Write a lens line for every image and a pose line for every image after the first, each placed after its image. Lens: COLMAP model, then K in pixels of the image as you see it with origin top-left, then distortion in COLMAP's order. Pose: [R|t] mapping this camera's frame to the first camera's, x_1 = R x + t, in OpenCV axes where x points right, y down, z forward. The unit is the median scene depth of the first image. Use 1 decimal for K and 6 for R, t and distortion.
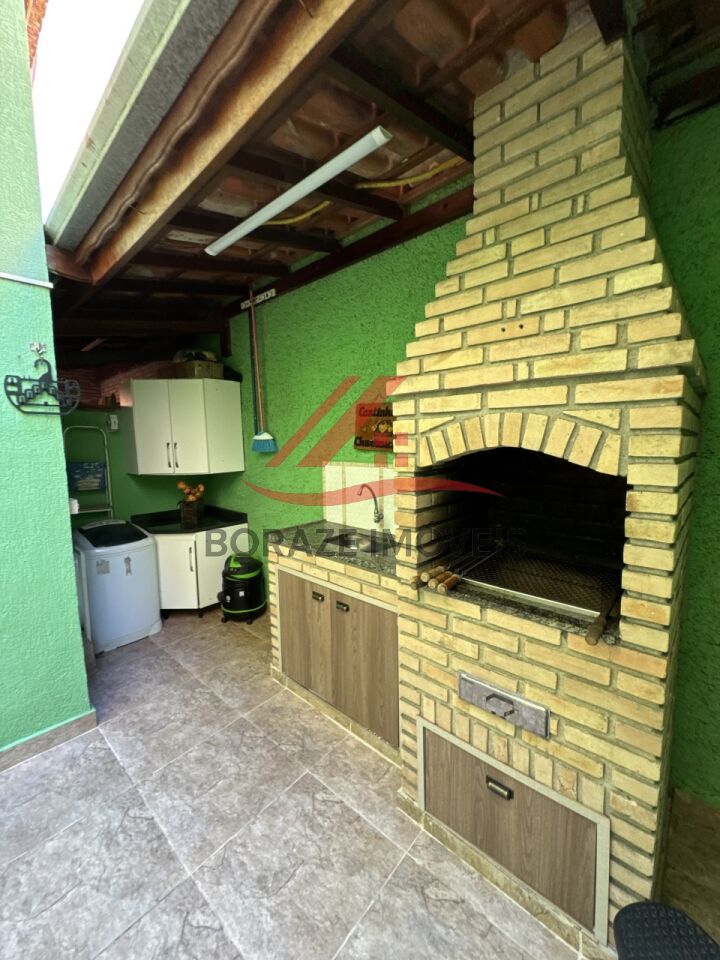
lens RADIAL K [[382.9, 0, 361.5], [0, 382.9, 479.5], [0, 0, 1]] dist [-0.002240, 0.000125]
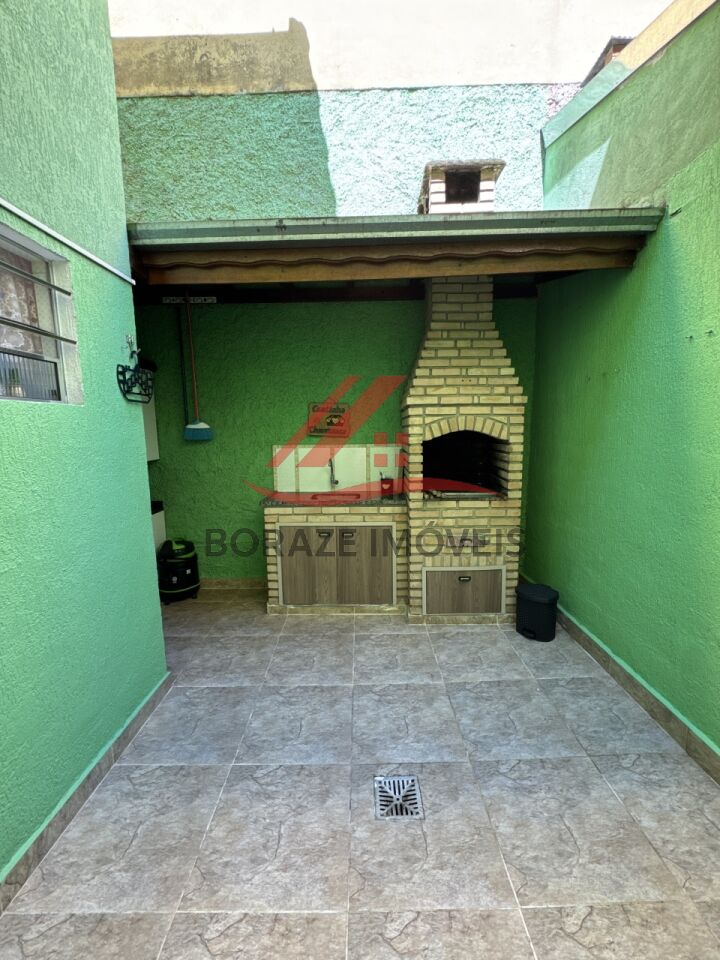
lens RADIAL K [[382.9, 0, 360.7], [0, 382.9, 478.8], [0, 0, 1]] dist [-0.002240, 0.000125]
pose [[0.749078, -0.081243, 0.657481, -1.435098], [0.069664, 0.996609, 0.043779, 0.055488], [-0.658808, 0.013009, 0.752198, -0.300119]]
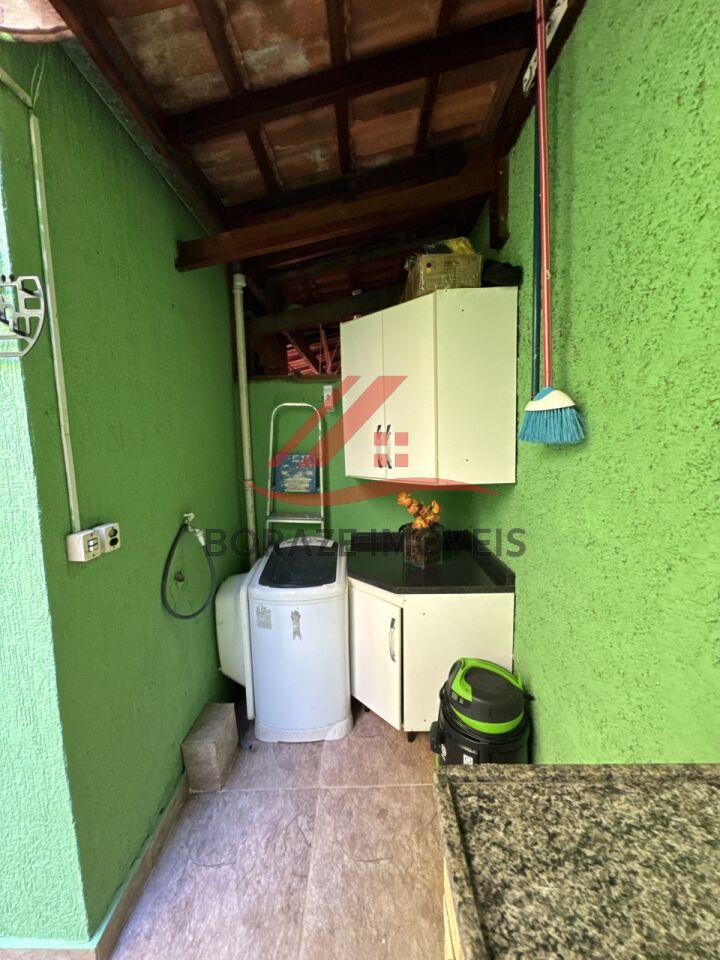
lens RADIAL K [[382.9, 0, 362.1], [0, 382.9, 480.6], [0, 0, 1]] dist [-0.002240, 0.000125]
pose [[0.661023, 0.085739, -0.745451, -0.203135], [-0.066103, 0.996242, 0.055968, -0.097763], [0.747448, 0.012281, 0.664207, 1.367129]]
